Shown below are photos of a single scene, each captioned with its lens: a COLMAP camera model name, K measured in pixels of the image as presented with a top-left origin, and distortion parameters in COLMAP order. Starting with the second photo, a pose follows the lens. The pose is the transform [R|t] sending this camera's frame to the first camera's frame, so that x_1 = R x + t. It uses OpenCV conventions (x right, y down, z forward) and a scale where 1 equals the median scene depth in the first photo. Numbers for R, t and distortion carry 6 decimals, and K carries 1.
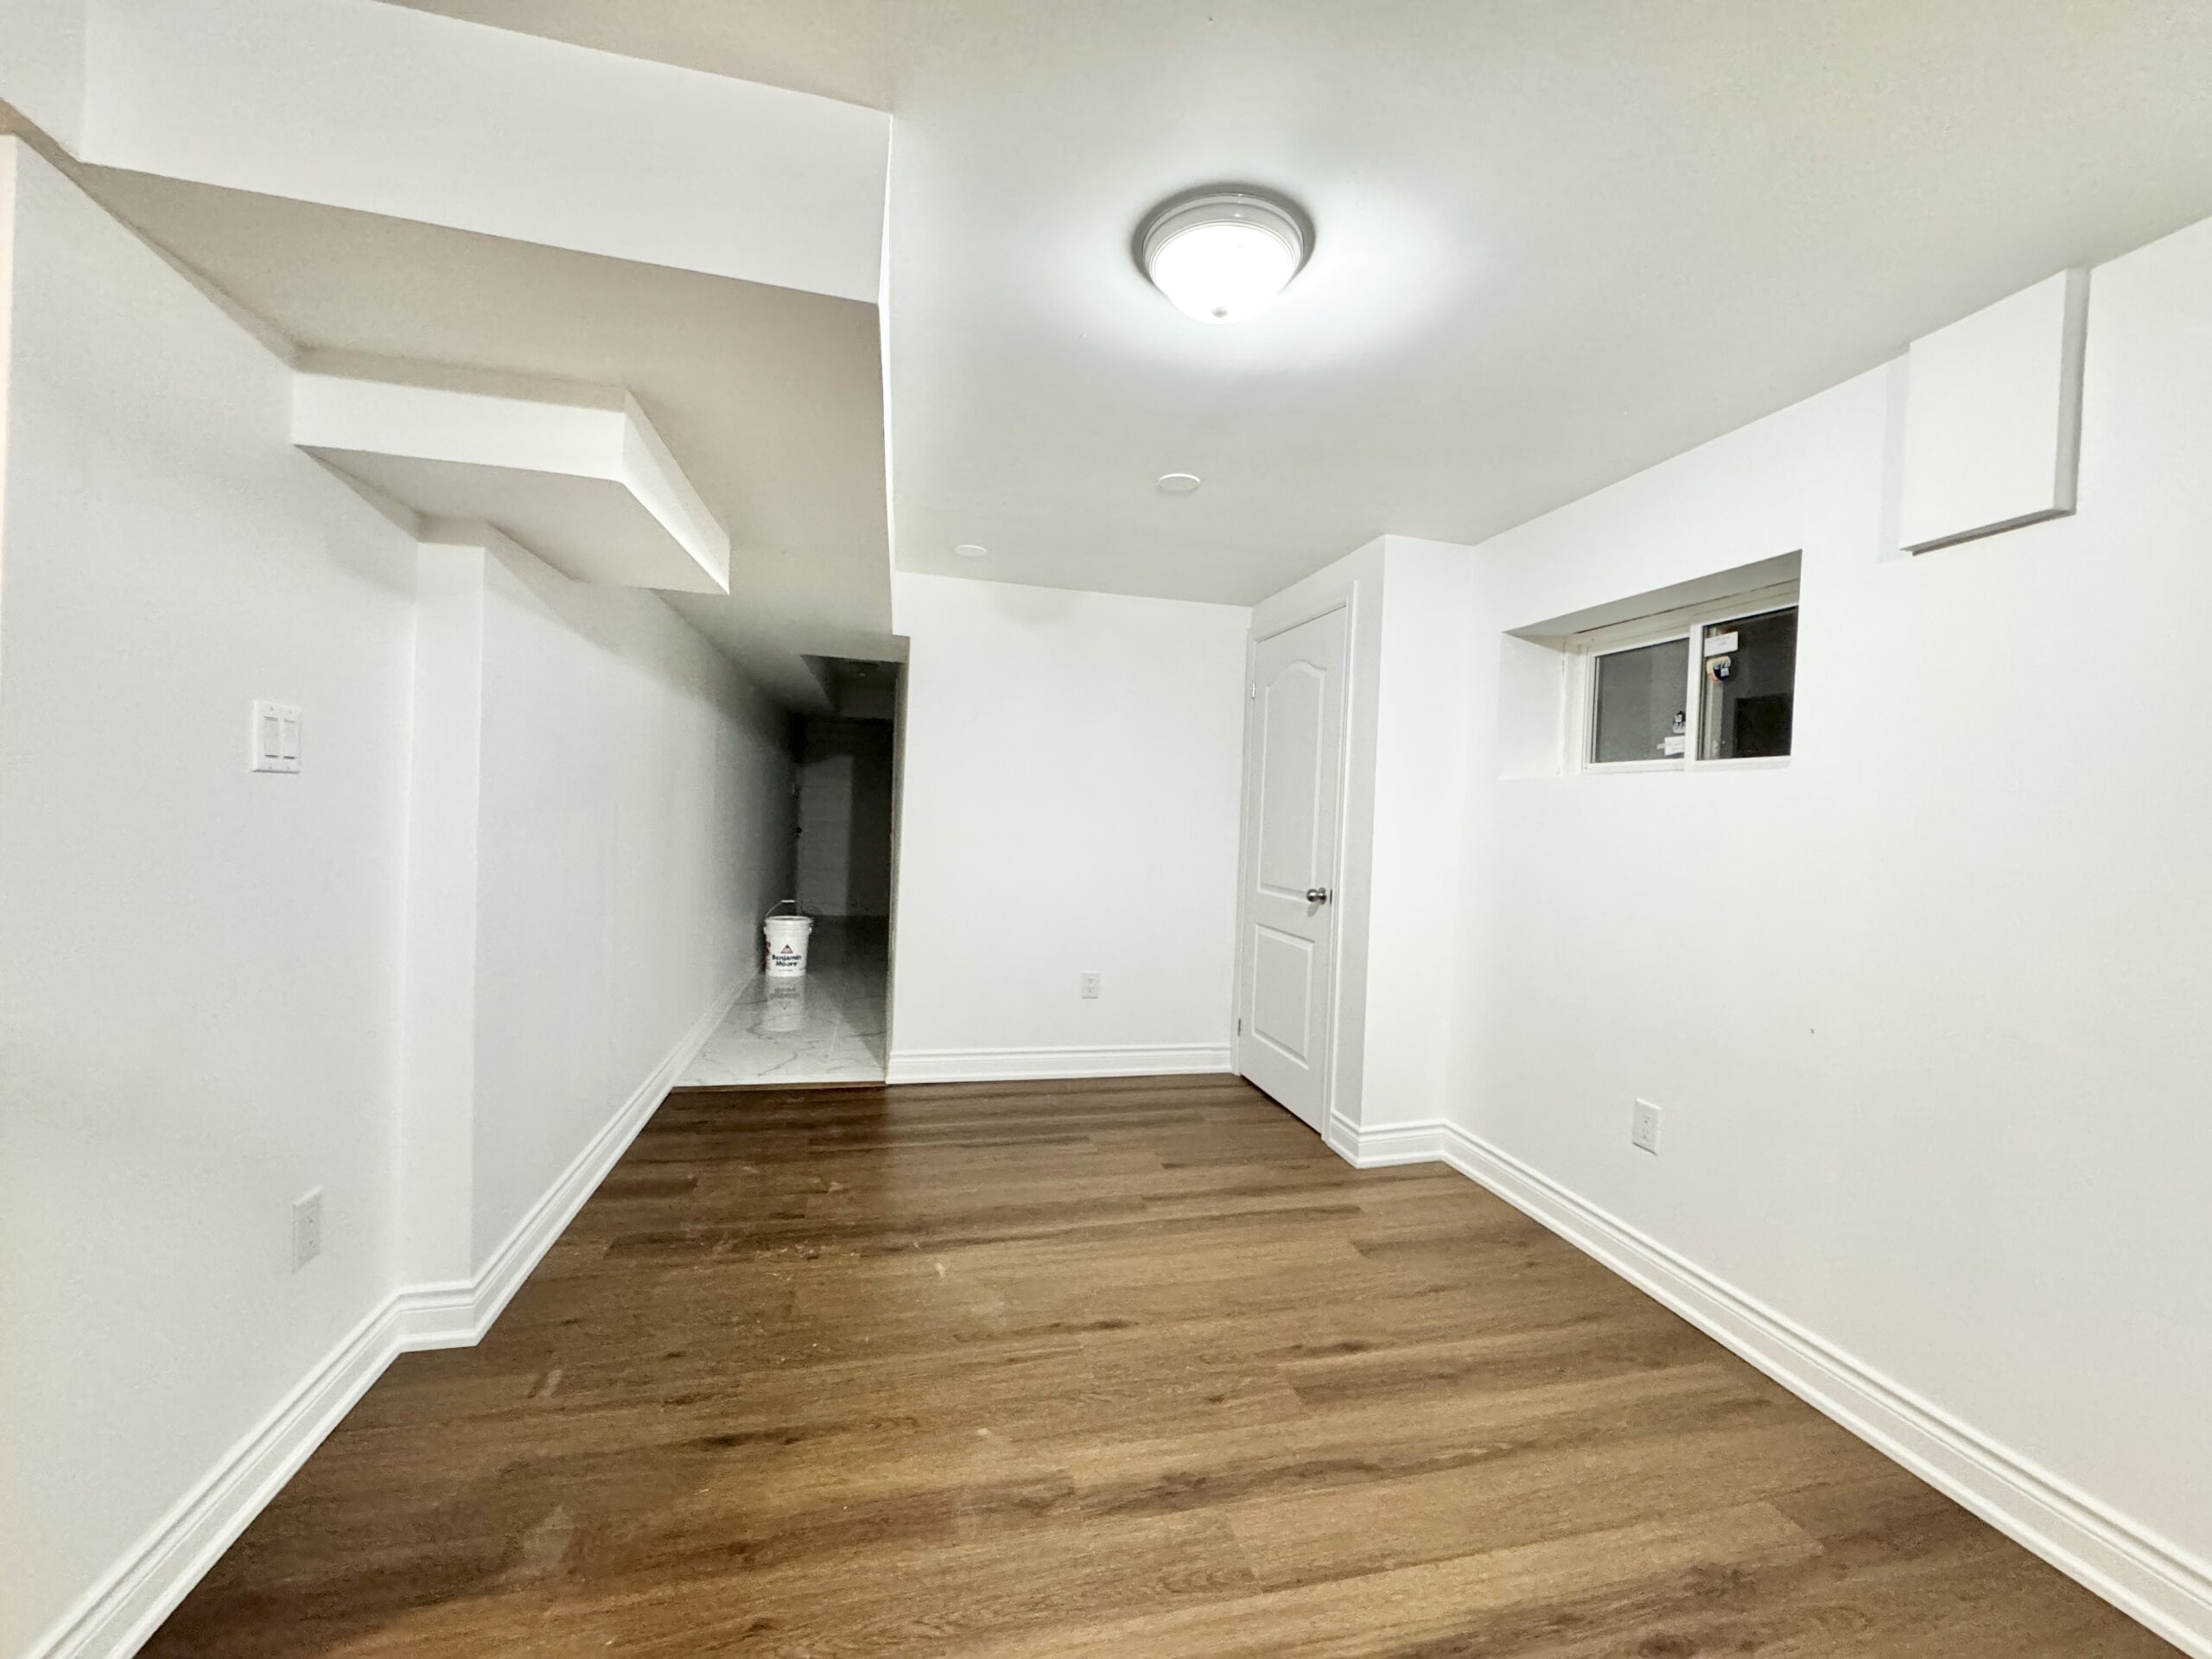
lens RADIAL K [[877.8, 0, 1112.6], [0, 877.8, 822.7], [0, 0, 1]] dist [-0.002416, 0.000728]
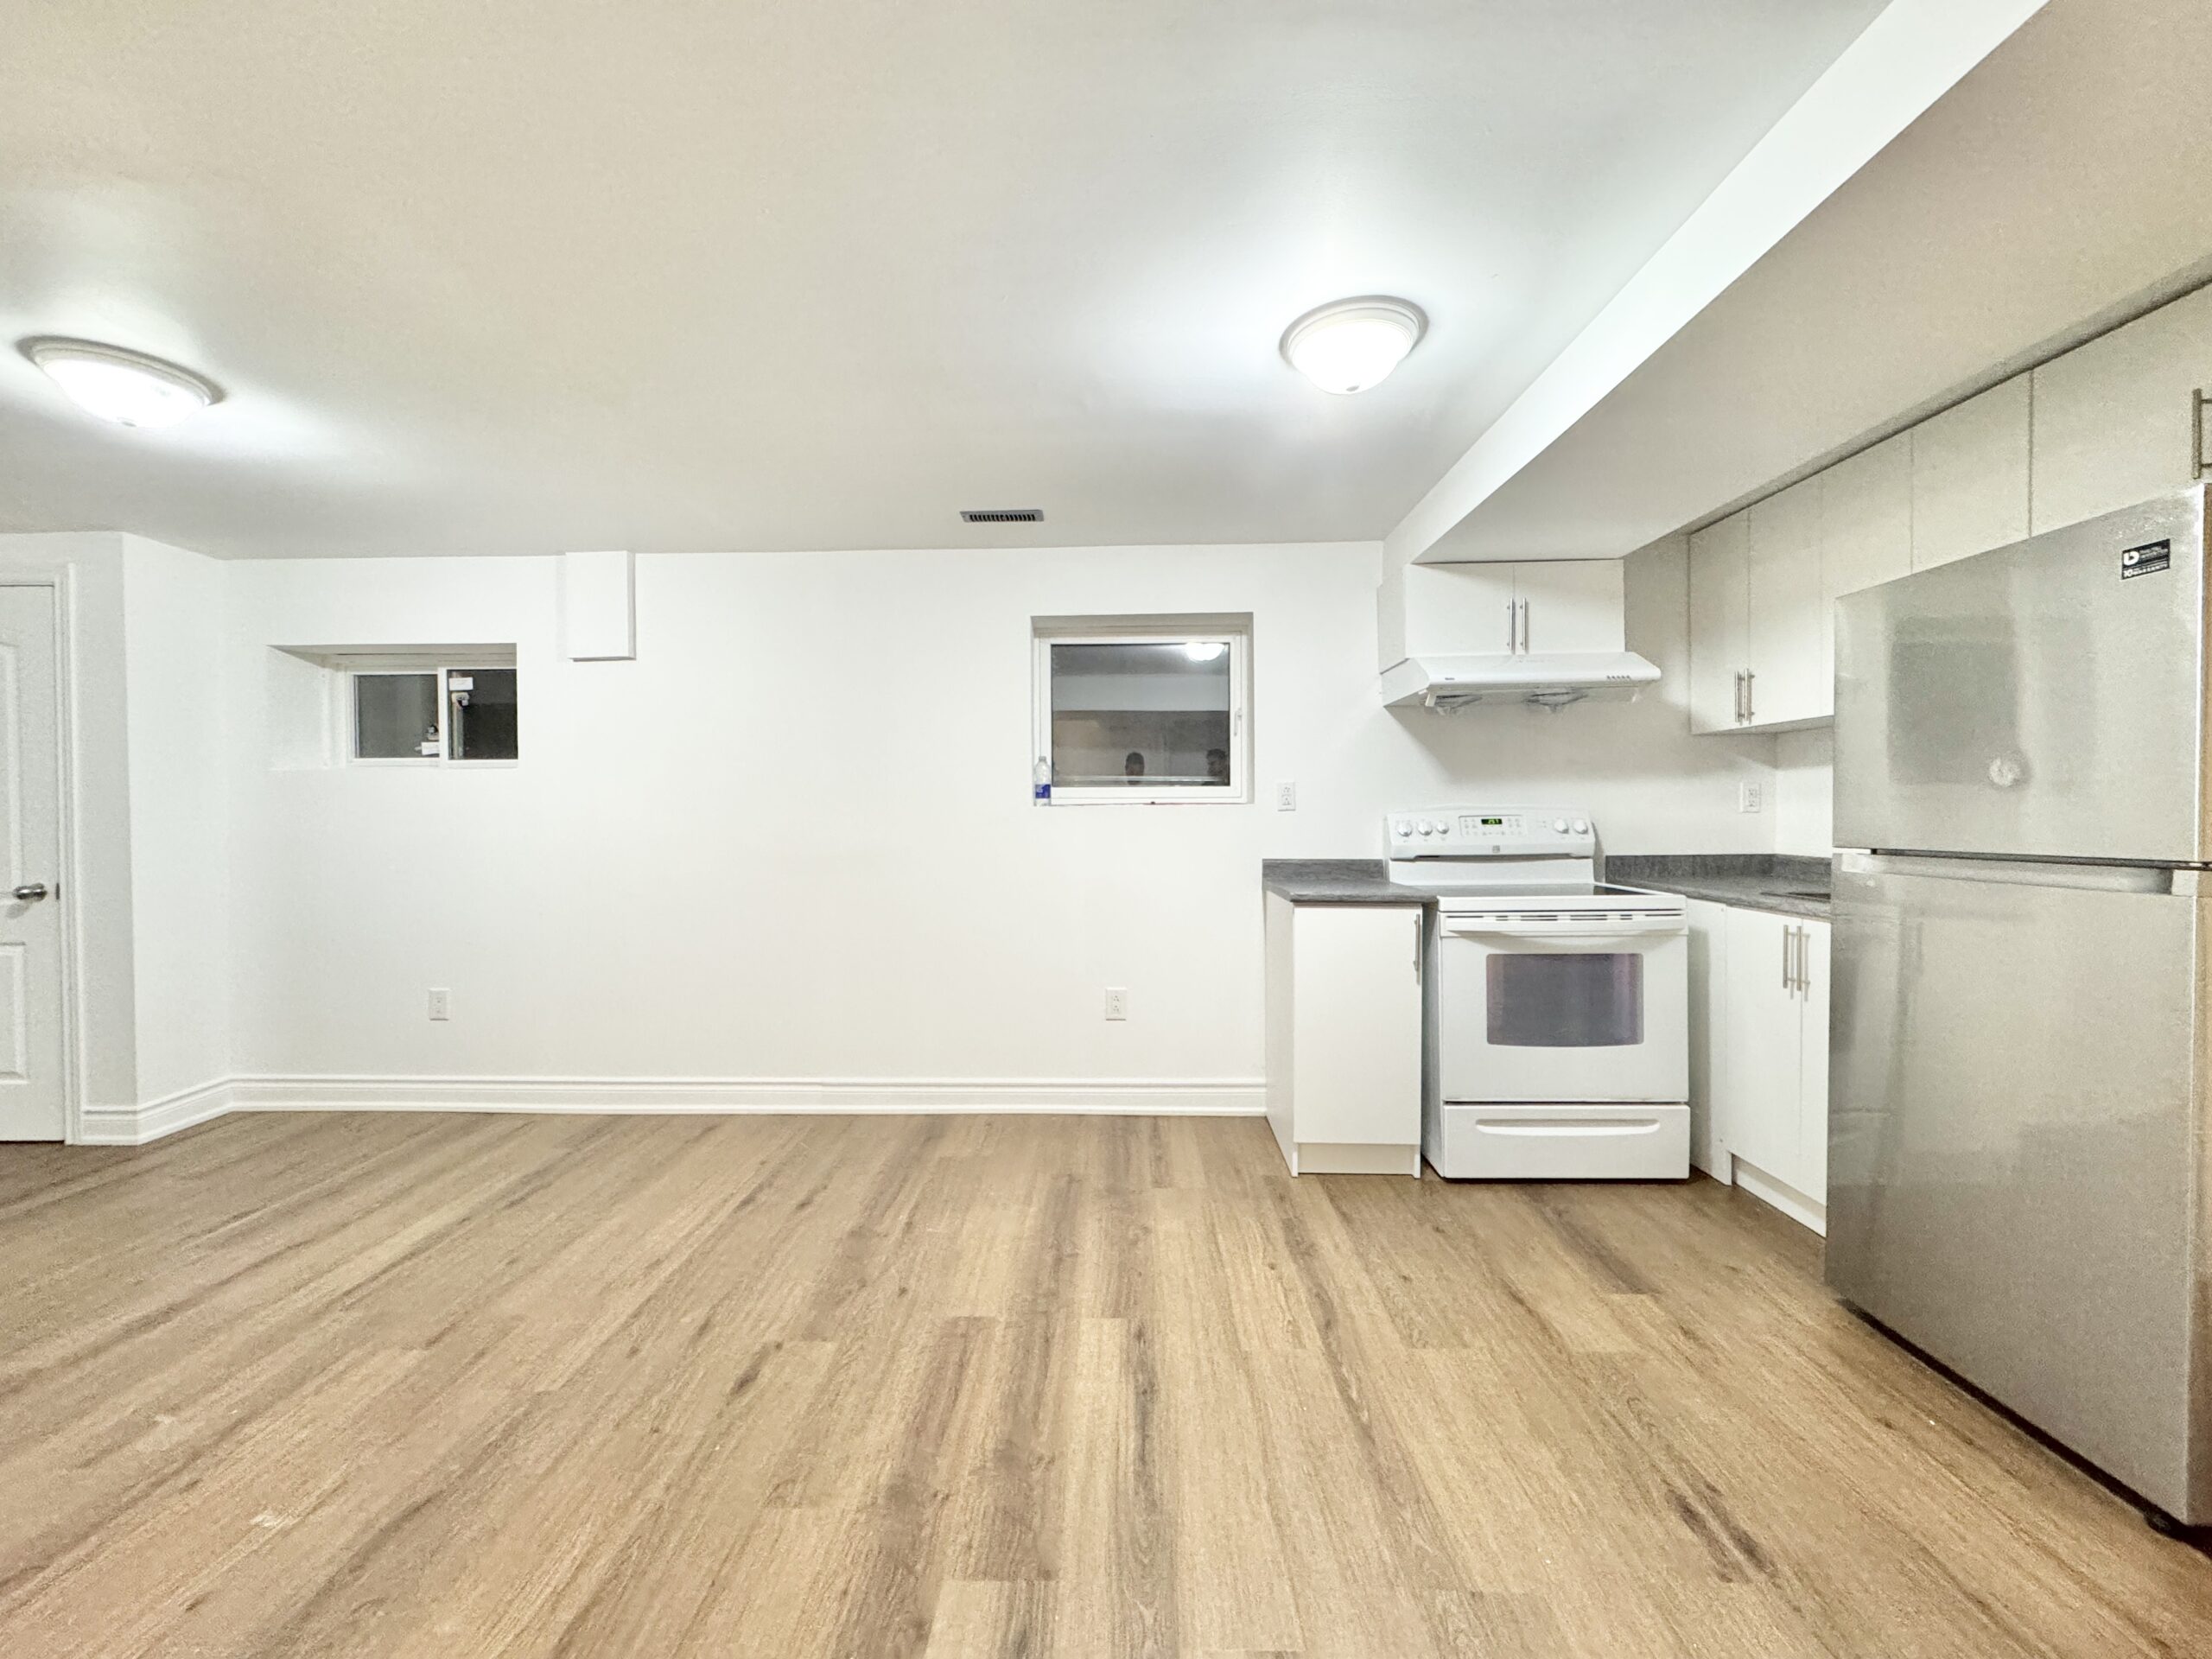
lens RADIAL K [[877.8, 0, 1100.3], [0, 877.8, 830.8], [0, 0, 1]] dist [-0.002416, 0.000728]
pose [[0.258834, -0.059947, 0.964060, -0.479946], [0.029551, 0.998097, 0.054130, 0.001358], [-0.965470, 0.014478, 0.260113, -0.443231]]
